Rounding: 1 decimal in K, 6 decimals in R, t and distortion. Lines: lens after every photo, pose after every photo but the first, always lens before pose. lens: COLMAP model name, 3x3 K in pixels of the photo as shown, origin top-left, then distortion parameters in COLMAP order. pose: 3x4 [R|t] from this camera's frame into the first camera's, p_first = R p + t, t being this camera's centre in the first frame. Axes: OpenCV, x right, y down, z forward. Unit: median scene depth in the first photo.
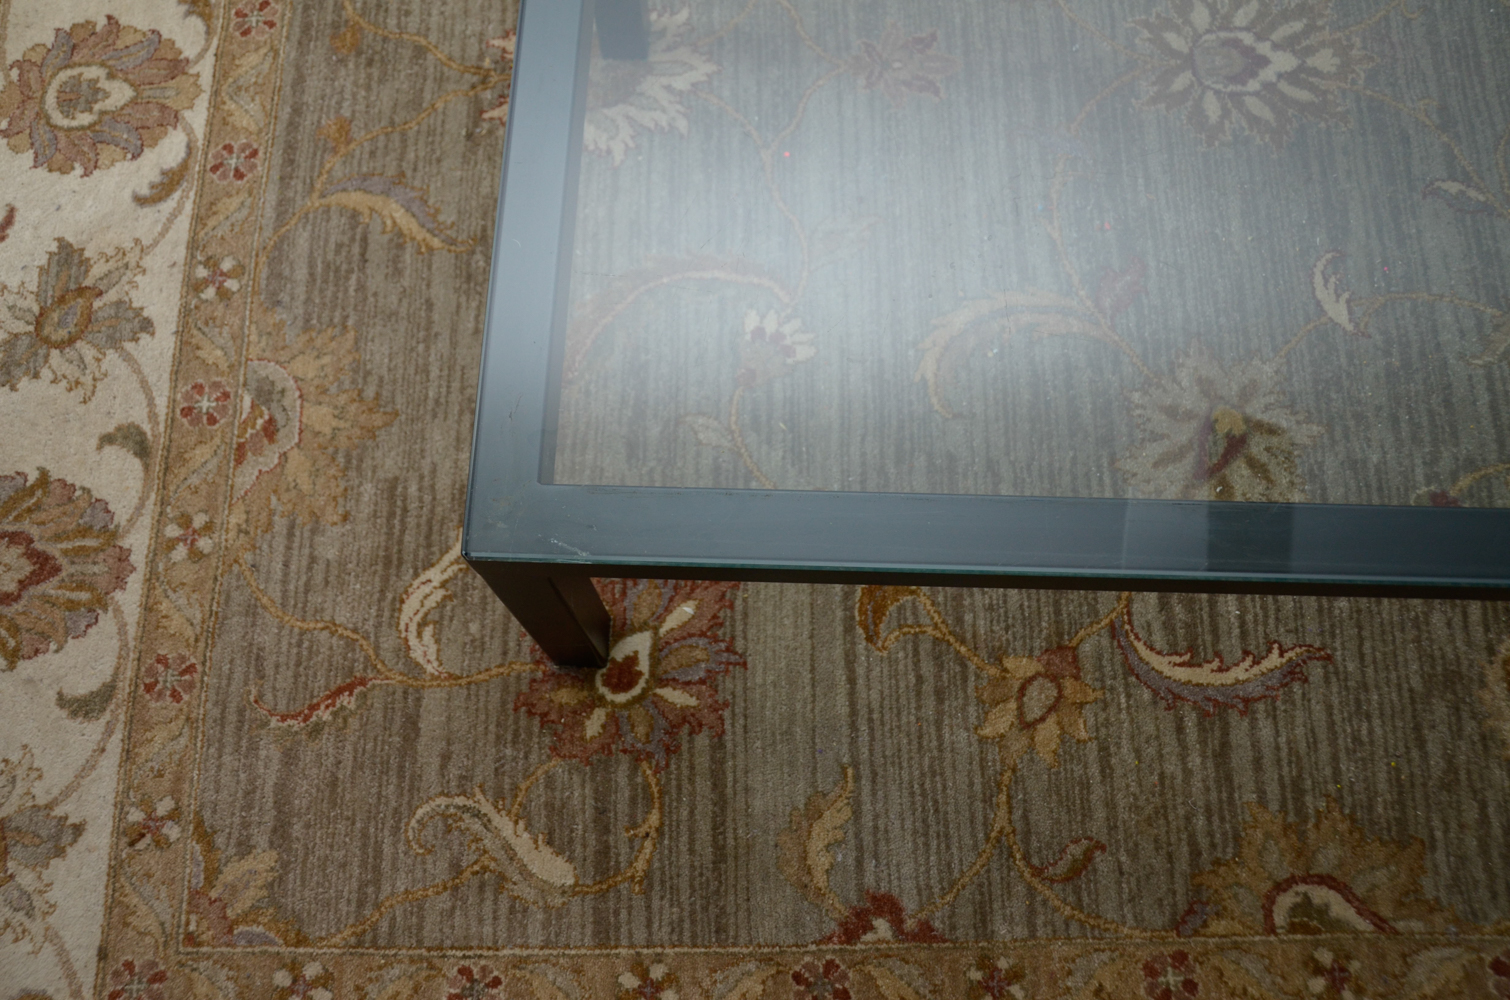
lens RADIAL K [[1398.0, 0, 752.5], [0, 1398.0, 489.9], [0, 0, 1]] dist [-0.069534, 0.000000]
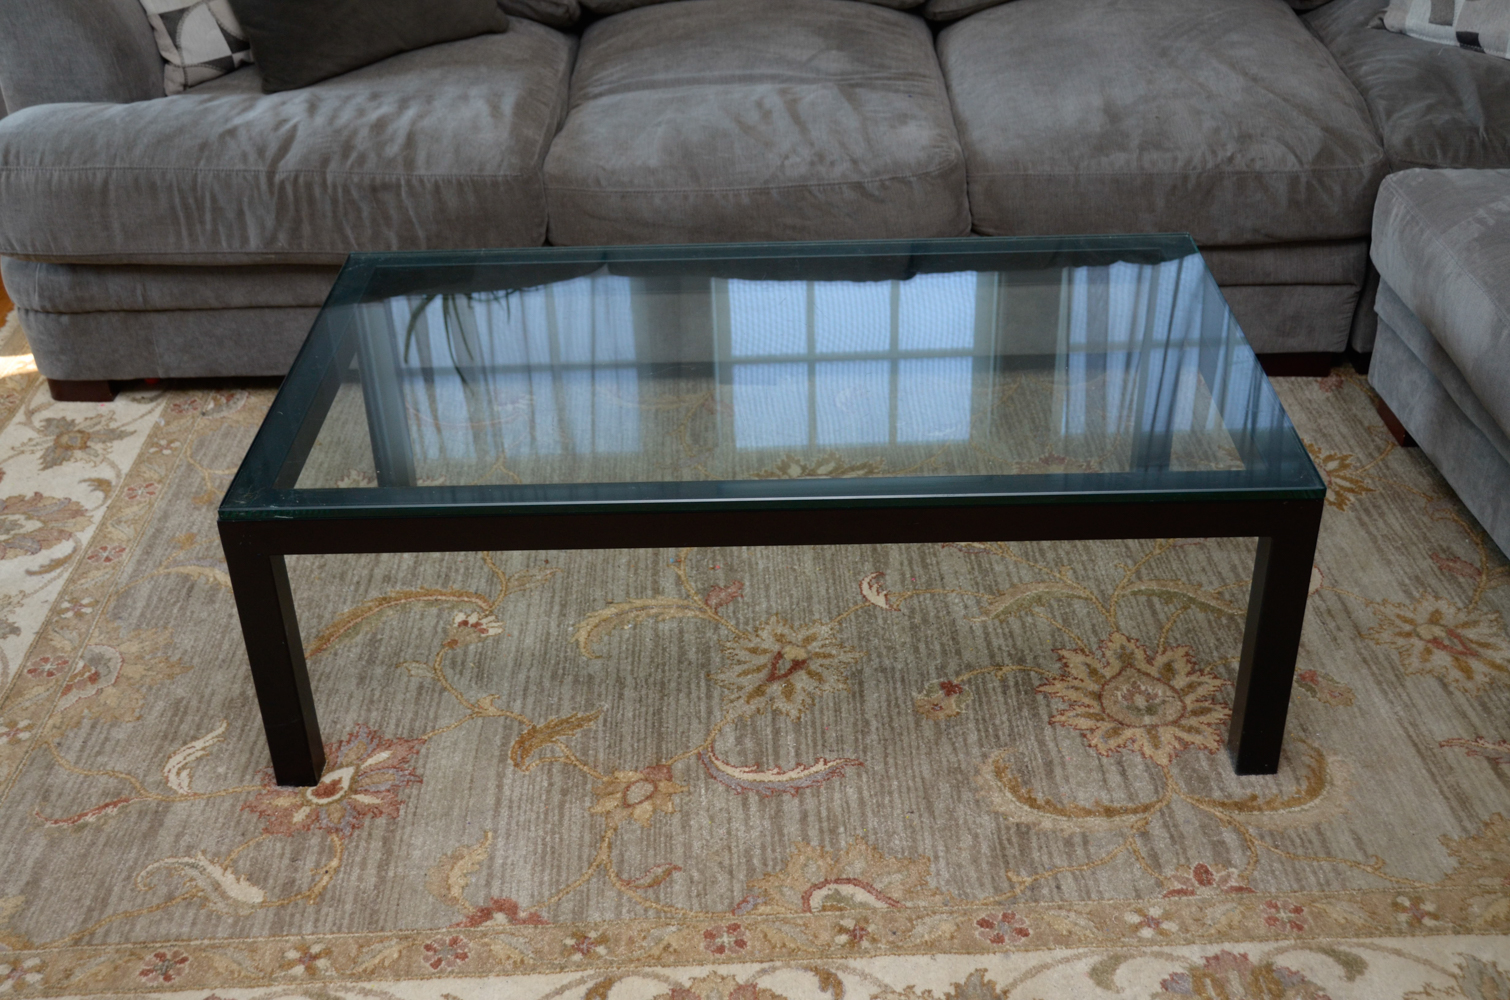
lens RADIAL K [[1704.4, 0, 743.1], [0, 1704.4, 514.1], [0, 0, 1]] dist [0.039692, 0.000000]
pose [[0.999782, -0.013740, 0.015713, 0.260376], [0.020644, 0.762128, -0.647097, 0.925031], [-0.003084, 0.647281, 0.762245, -0.381515]]
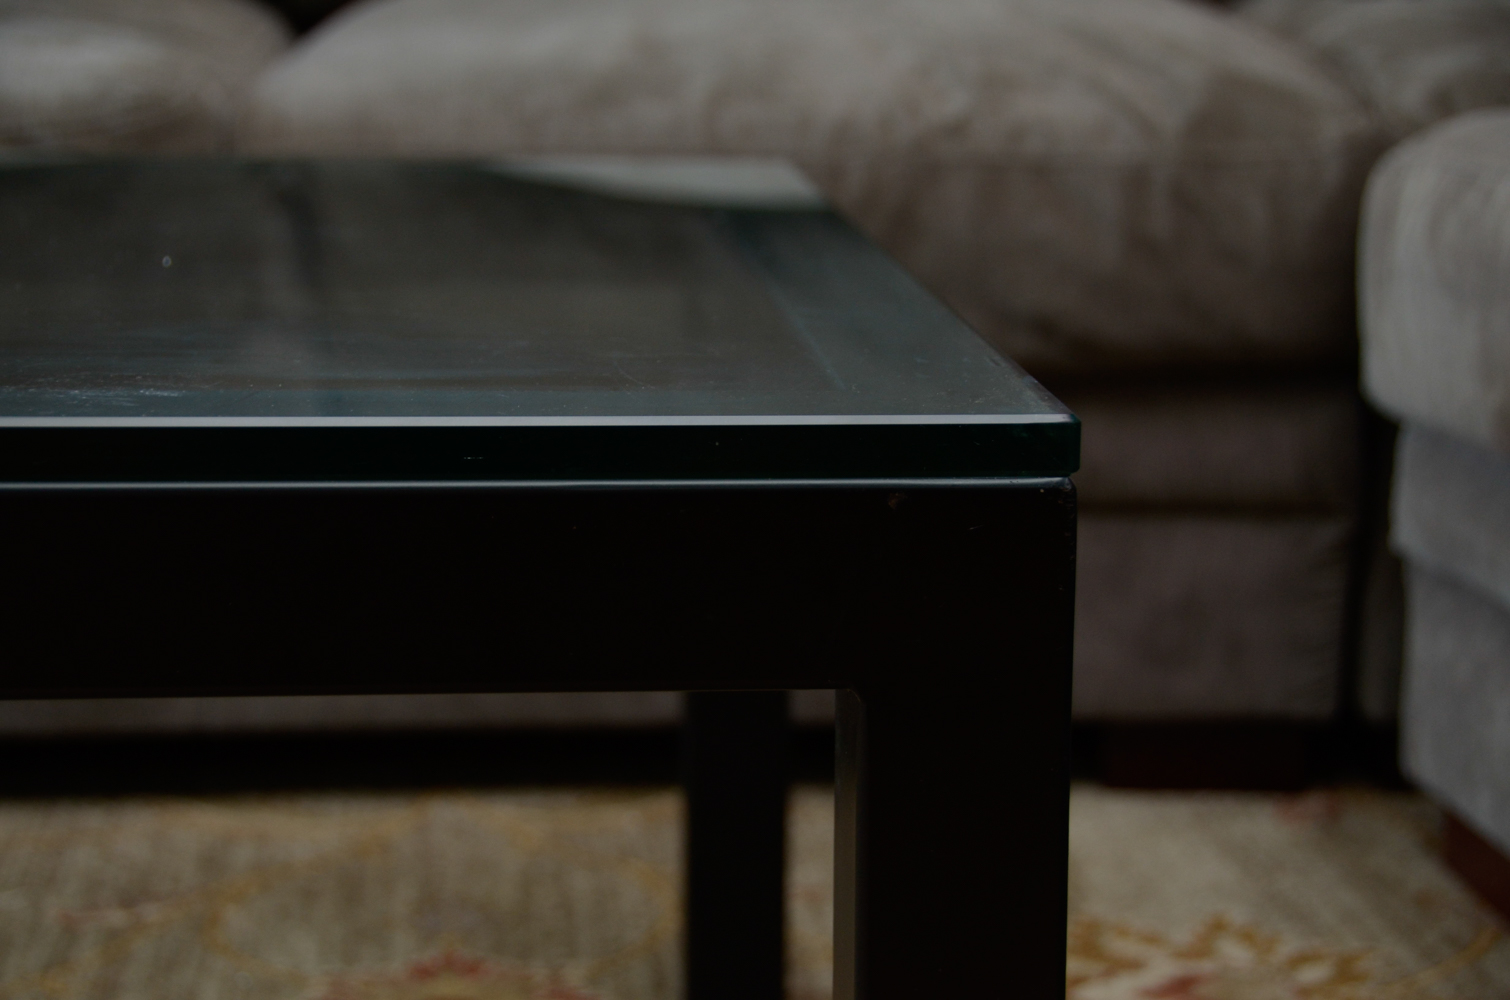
lens RADIAL K [[2899.6, 0, 740.6], [0, 2899.6, 489.7], [0, 0, 1]] dist [0.303501, 0.000000]
pose [[0.993027, 0.017544, 0.116572, 0.624944], [0.094012, 0.478762, -0.872897, 0.473263], [-0.071124, 0.877769, 0.473775, 0.412080]]
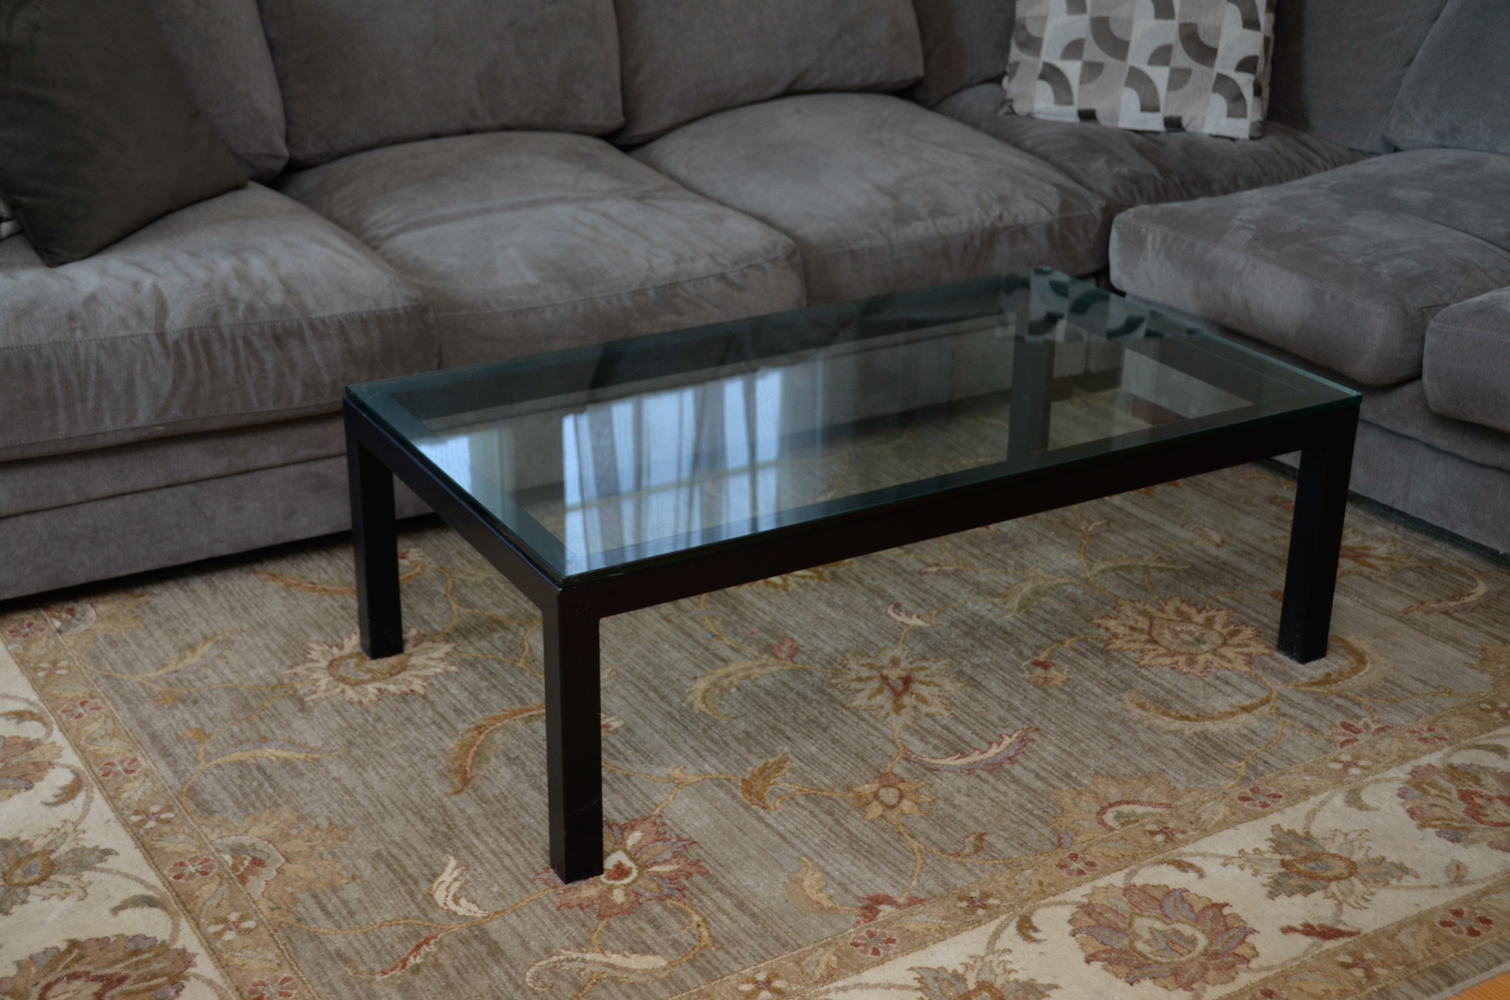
lens RADIAL K [[2055.2, 0, 753.3], [0, 2055.2, 501.8], [0, 0, 1]] dist [0.134106, 0.000000]
pose [[0.846728, -0.176524, 0.501888, -0.829765], [0.496578, 0.600804, -0.626454, 1.110343], [-0.190952, 0.779663, 0.596375, -0.409006]]
